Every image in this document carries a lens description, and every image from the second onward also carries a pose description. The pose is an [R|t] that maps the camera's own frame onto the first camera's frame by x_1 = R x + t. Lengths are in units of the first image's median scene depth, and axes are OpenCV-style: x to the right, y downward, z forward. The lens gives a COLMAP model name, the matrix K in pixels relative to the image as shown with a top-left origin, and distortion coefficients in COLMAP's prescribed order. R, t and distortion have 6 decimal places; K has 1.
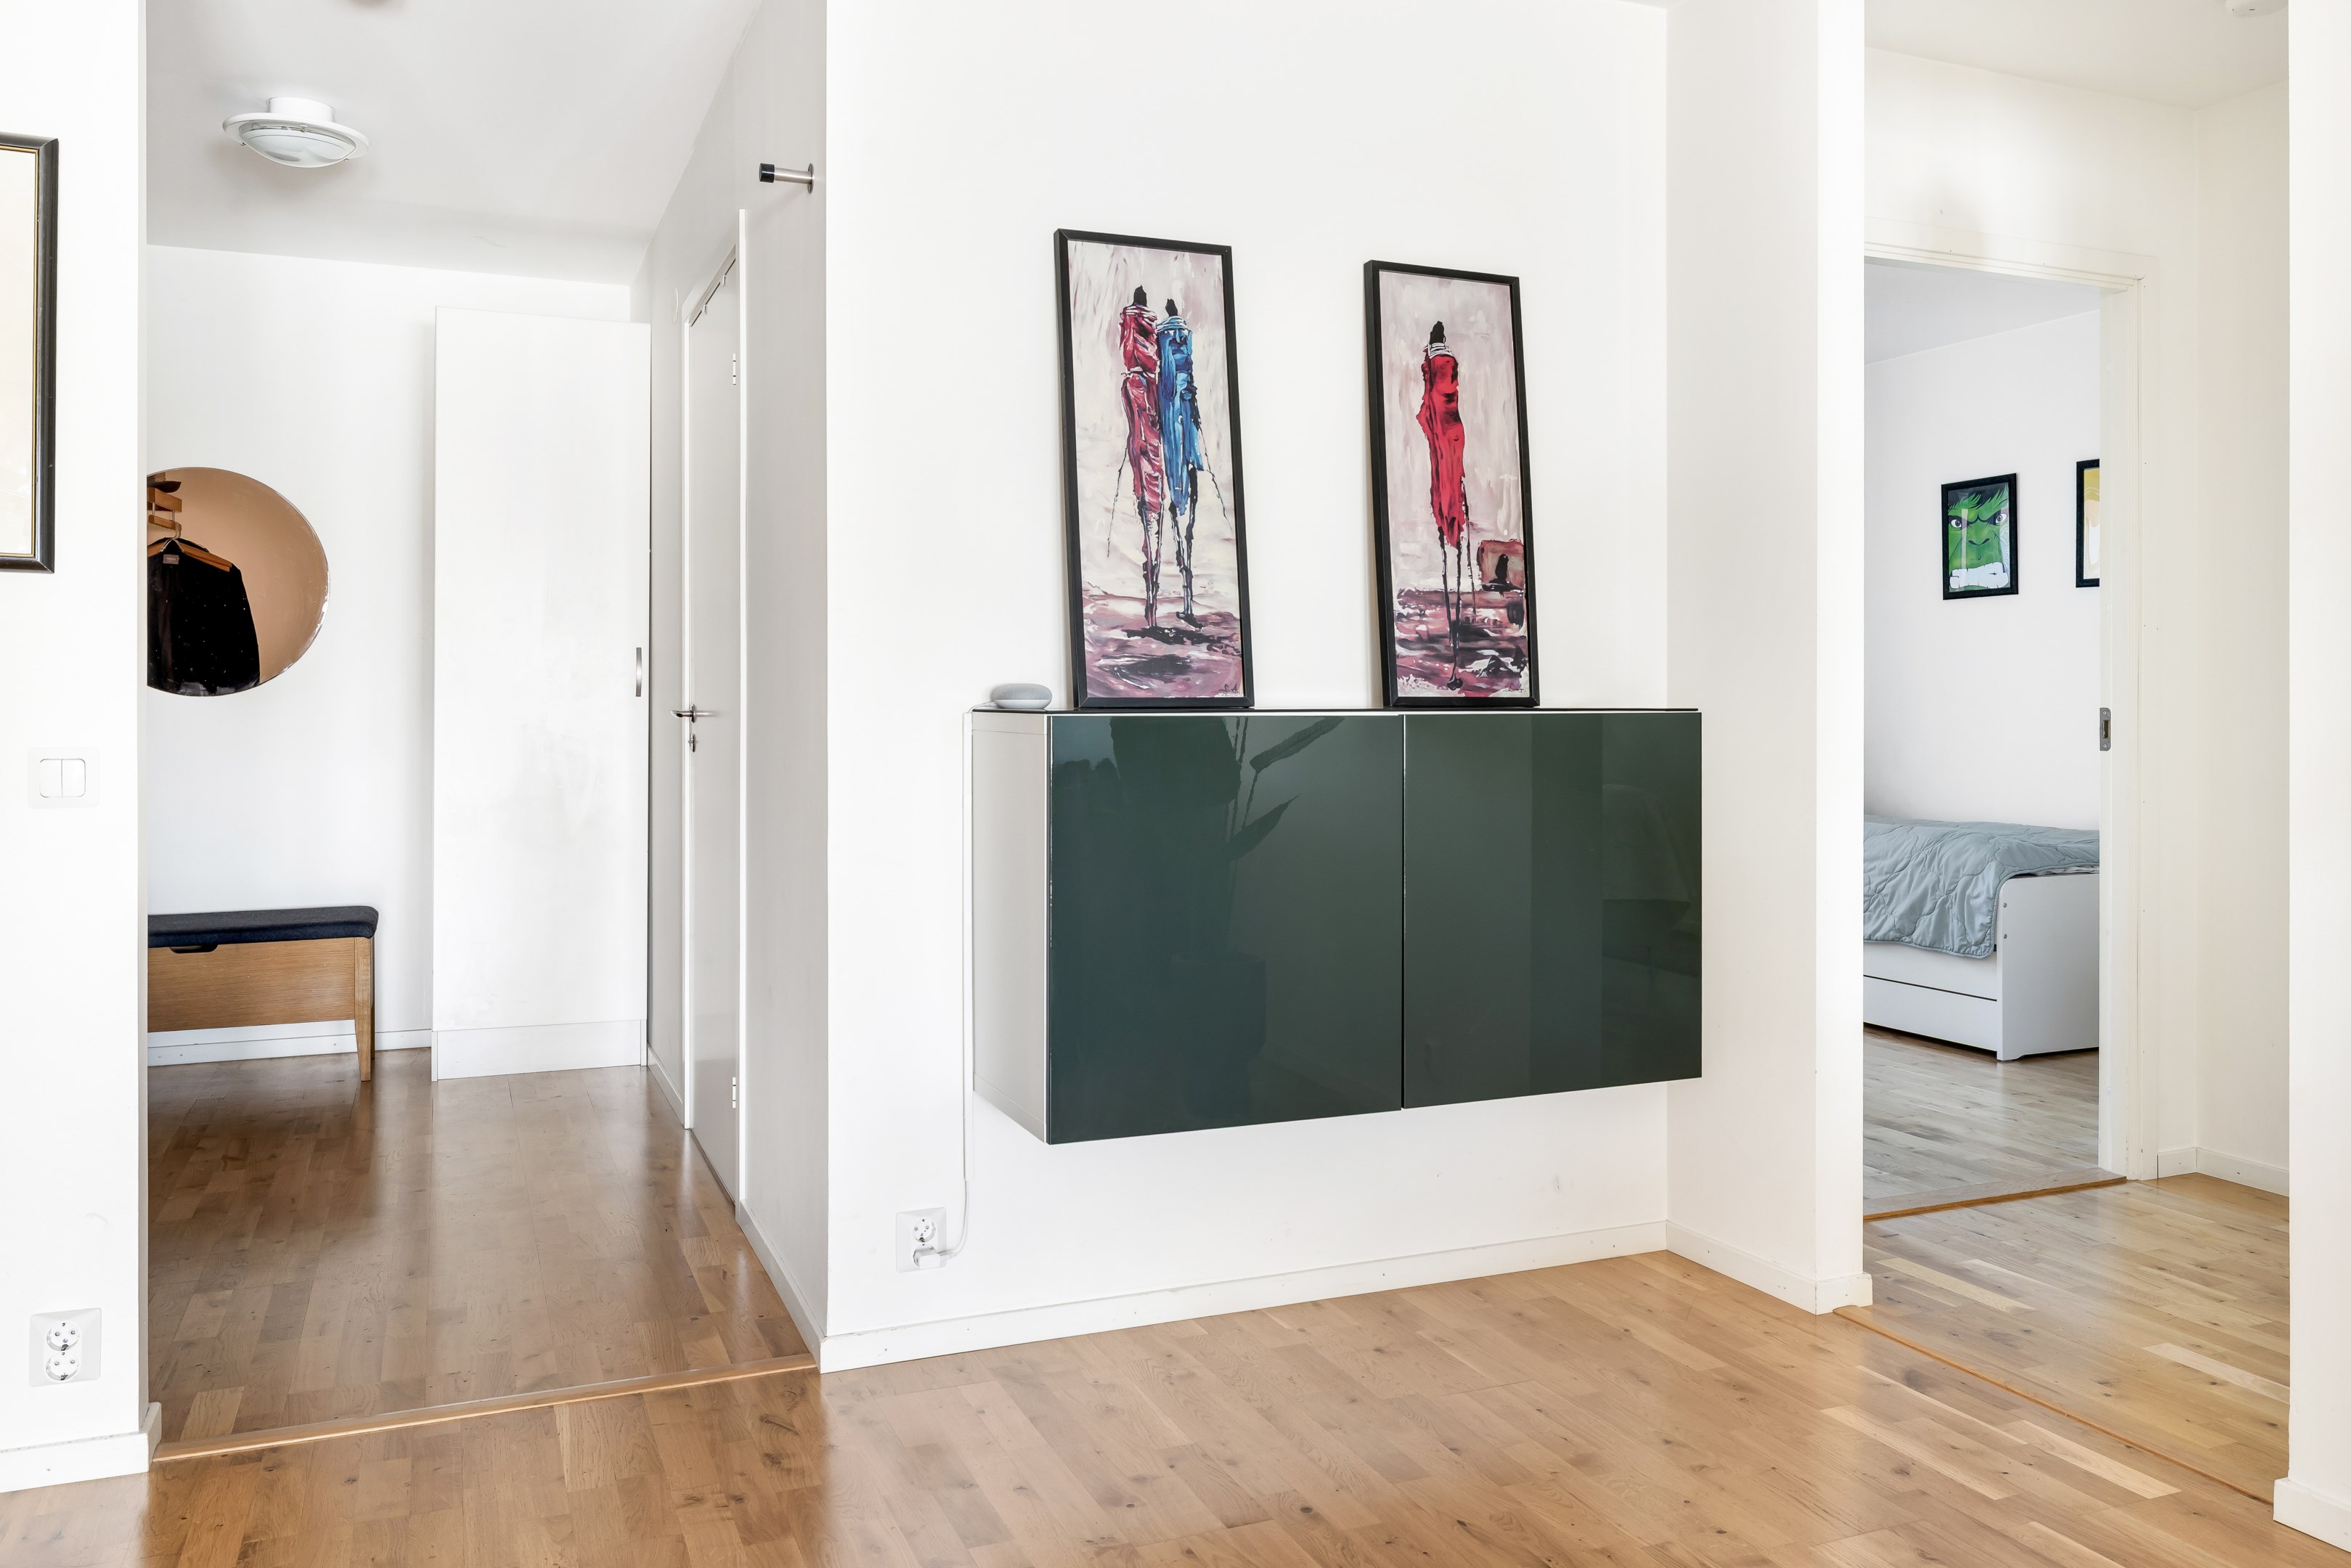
lens RADIAL K [[1777.5, 0, 1187.0], [0, 1777.5, 716.3], [0, 0, 1]] dist [-0.002539, 0.005655]
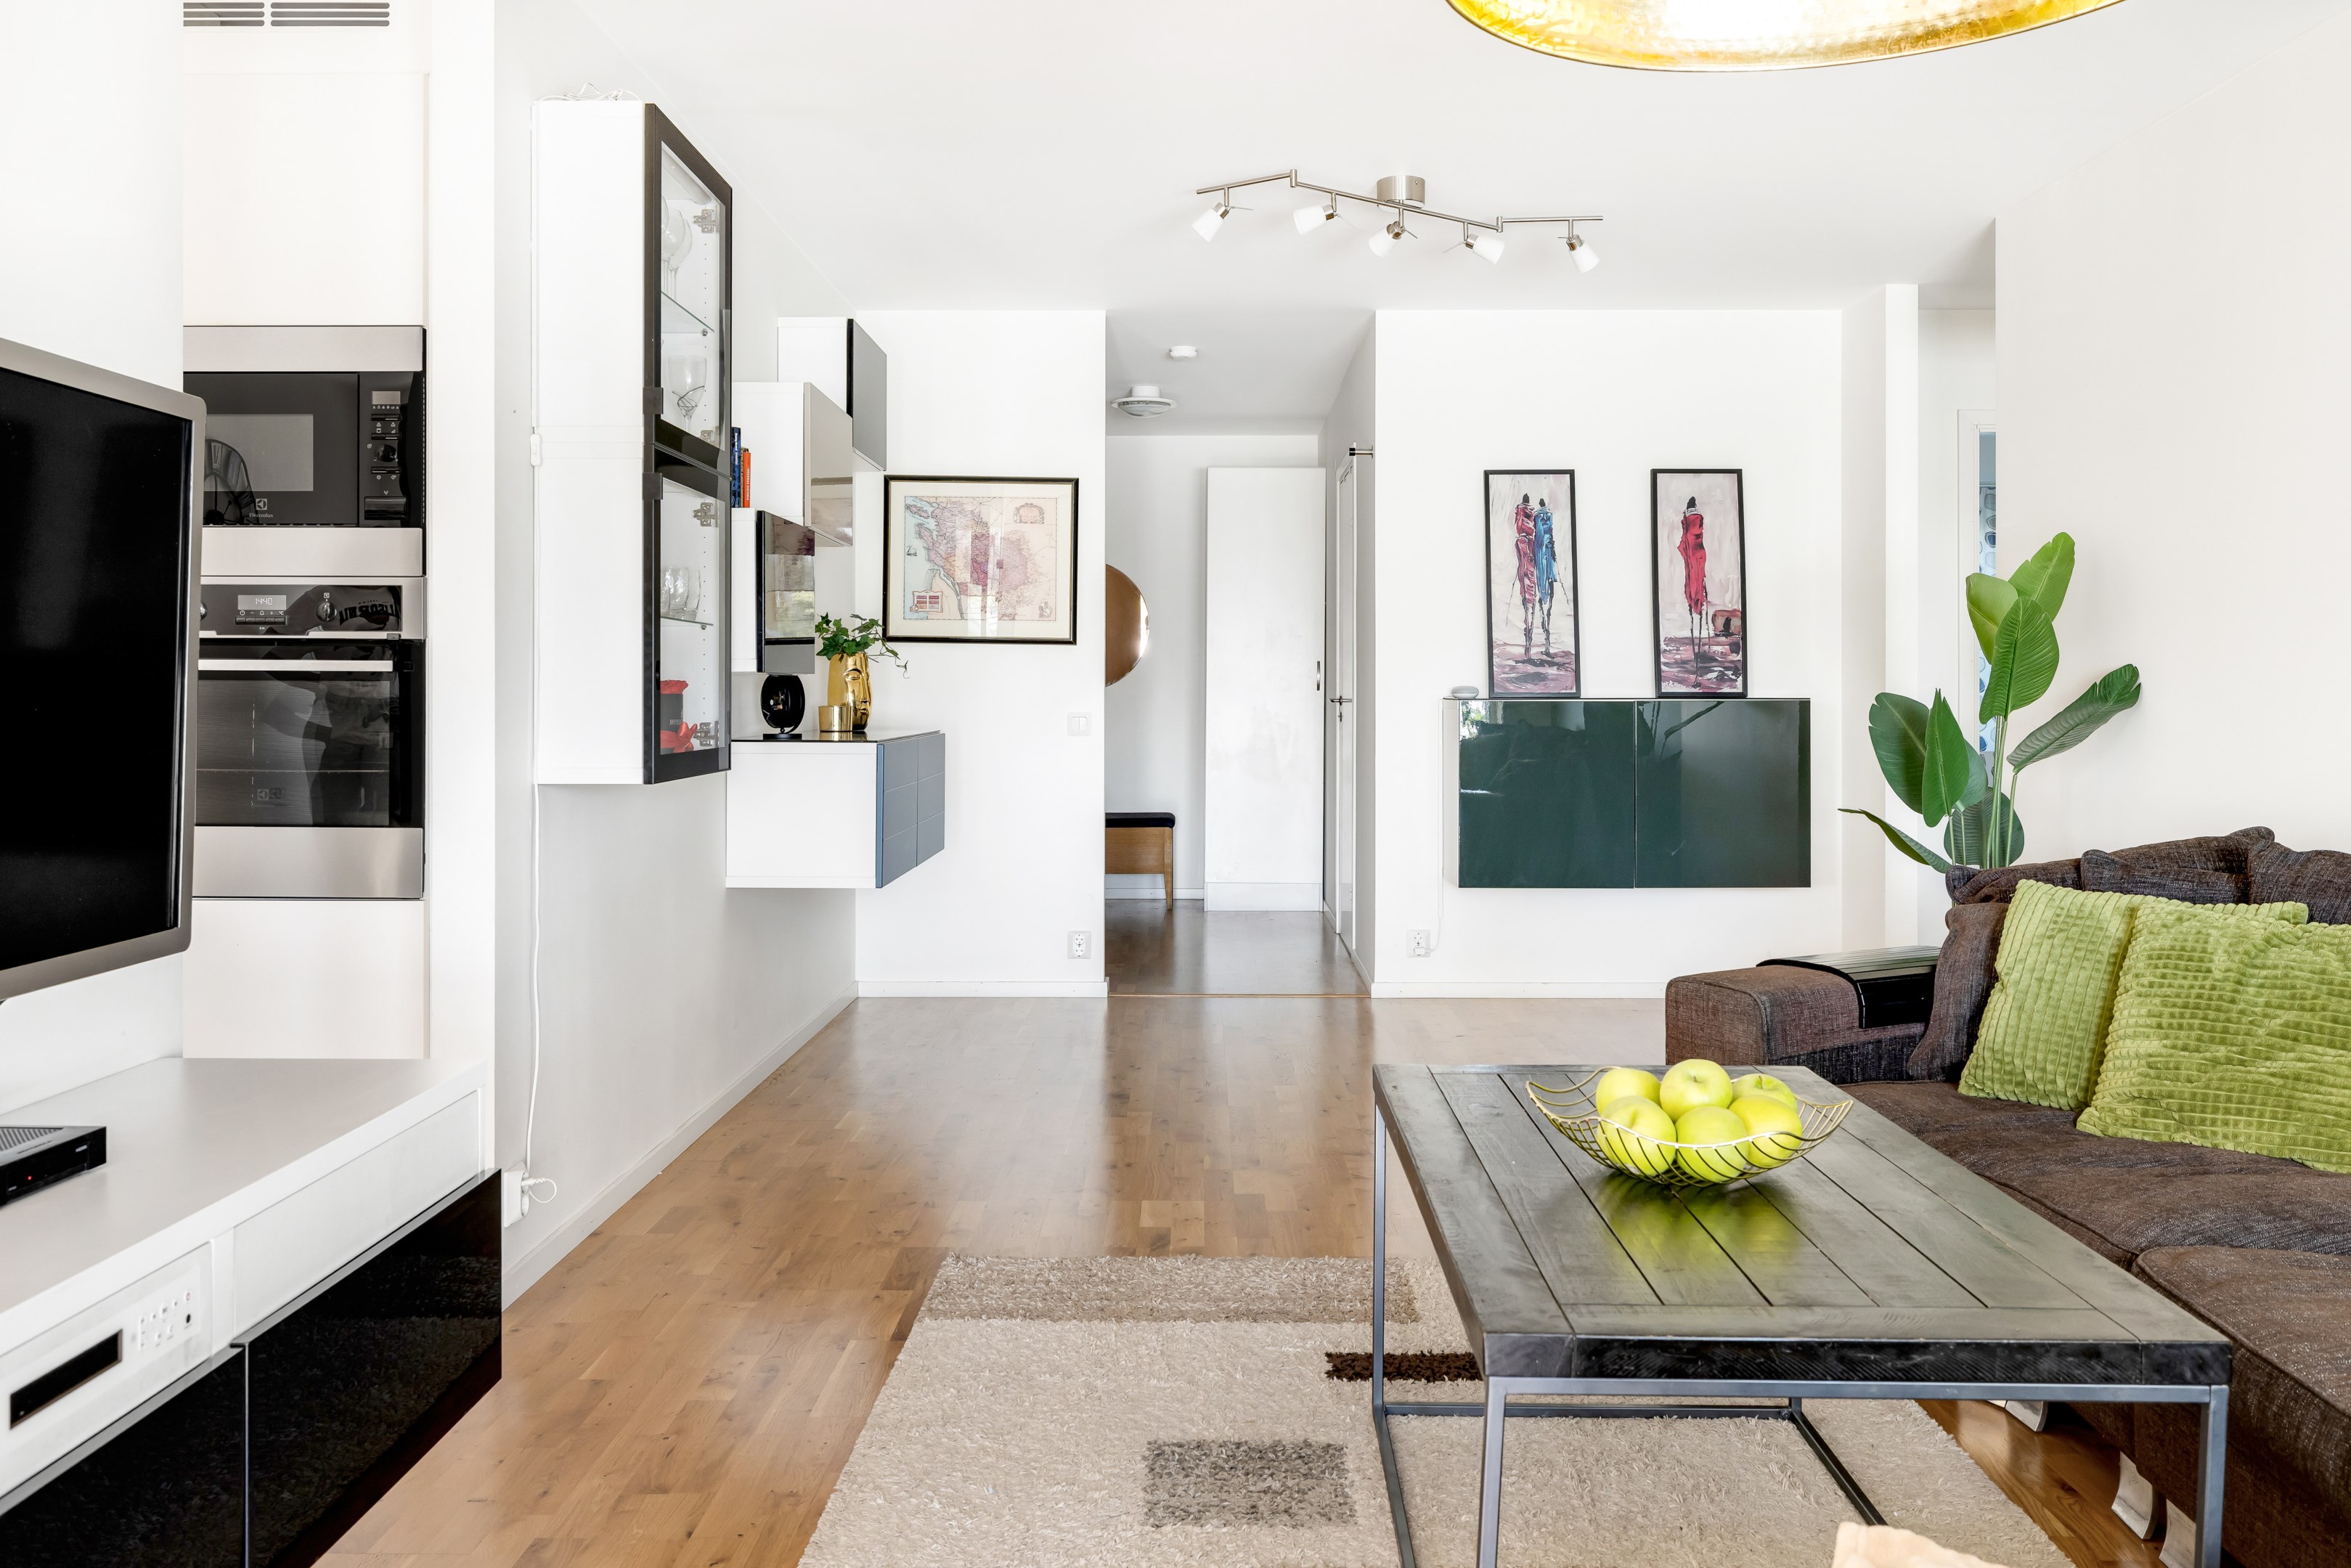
lens RADIAL K [[1621.4, 0, 1176.1], [0, 1621.4, 724.6], [0, 0, 1]] dist [-0.001296, 0.001497]
pose [[0.915280, 0.007342, -0.402752, 0.342648], [-0.002283, 0.999912, 0.013039, 0.002955], [0.402813, -0.011014, 0.915216, -0.844492]]
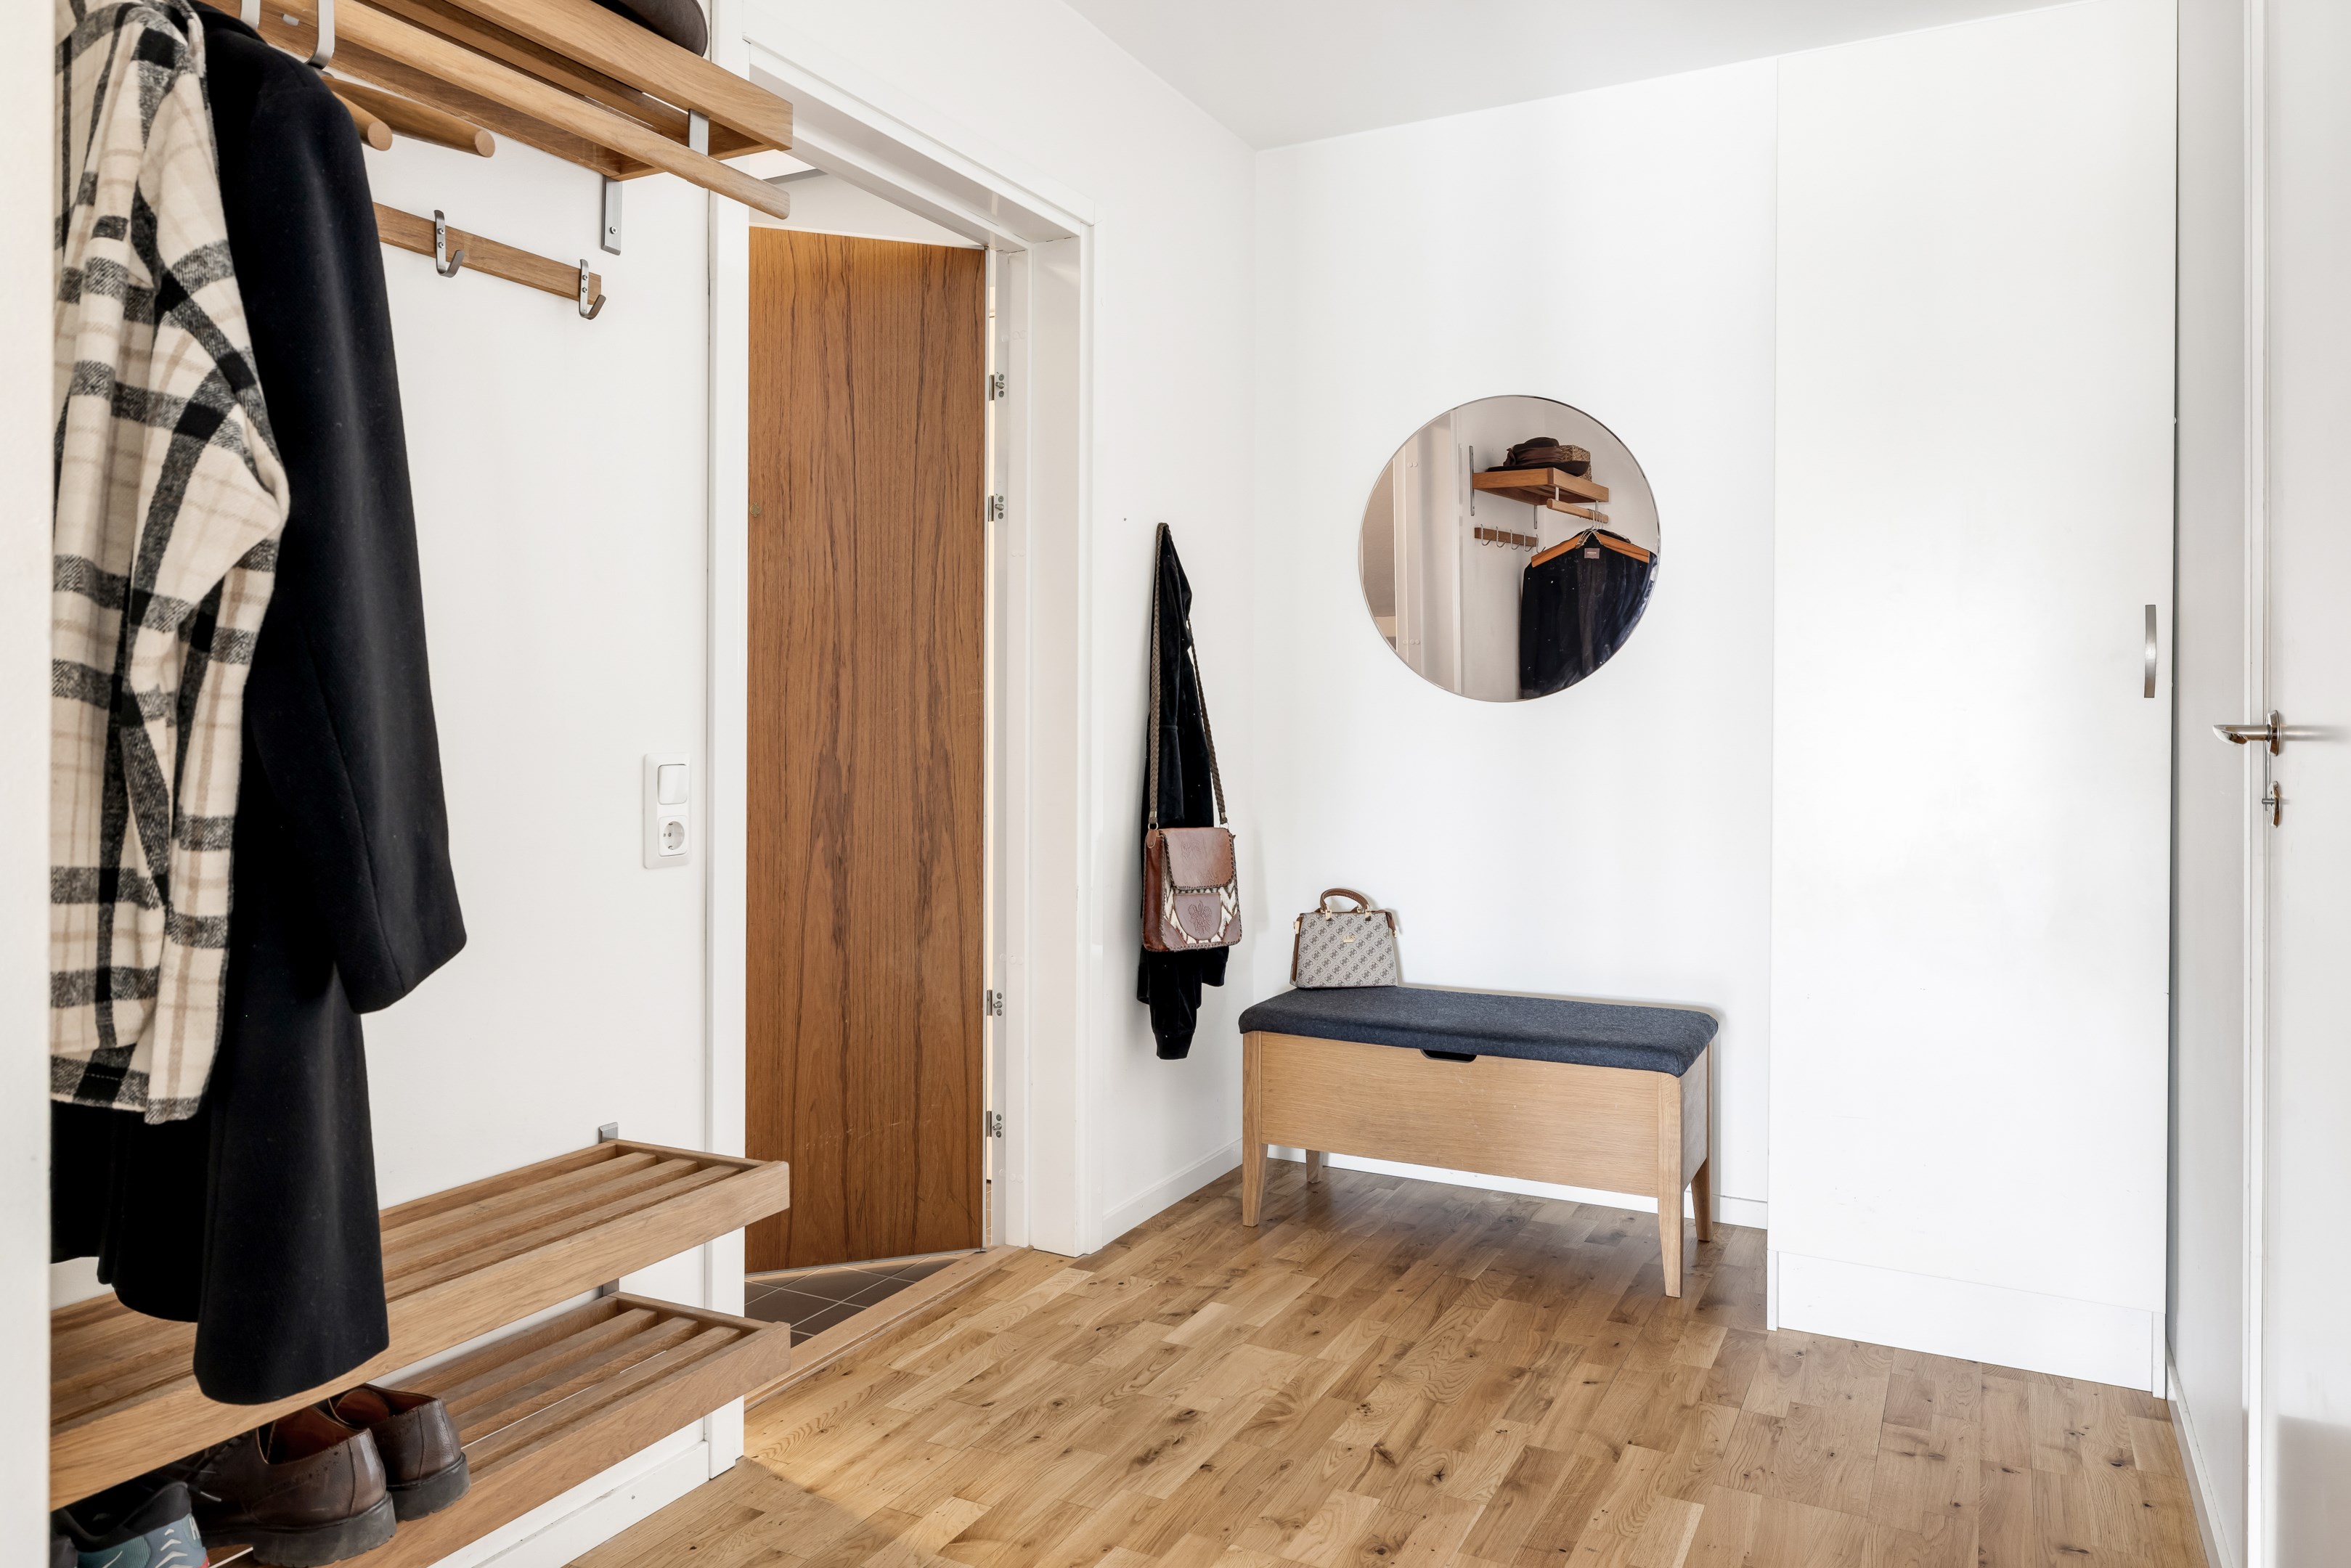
lens RADIAL K [[1567.4, 0, 1183.7], [0, 1567.4, 723.6], [0, 0, 1]] dist [0.000534, -0.000069]
pose [[0.643014, 0.003147, -0.765848, -0.244928], [-0.003323, 0.999994, 0.001319, -0.004850], [0.765847, 0.001697, 0.643020, 0.865579]]
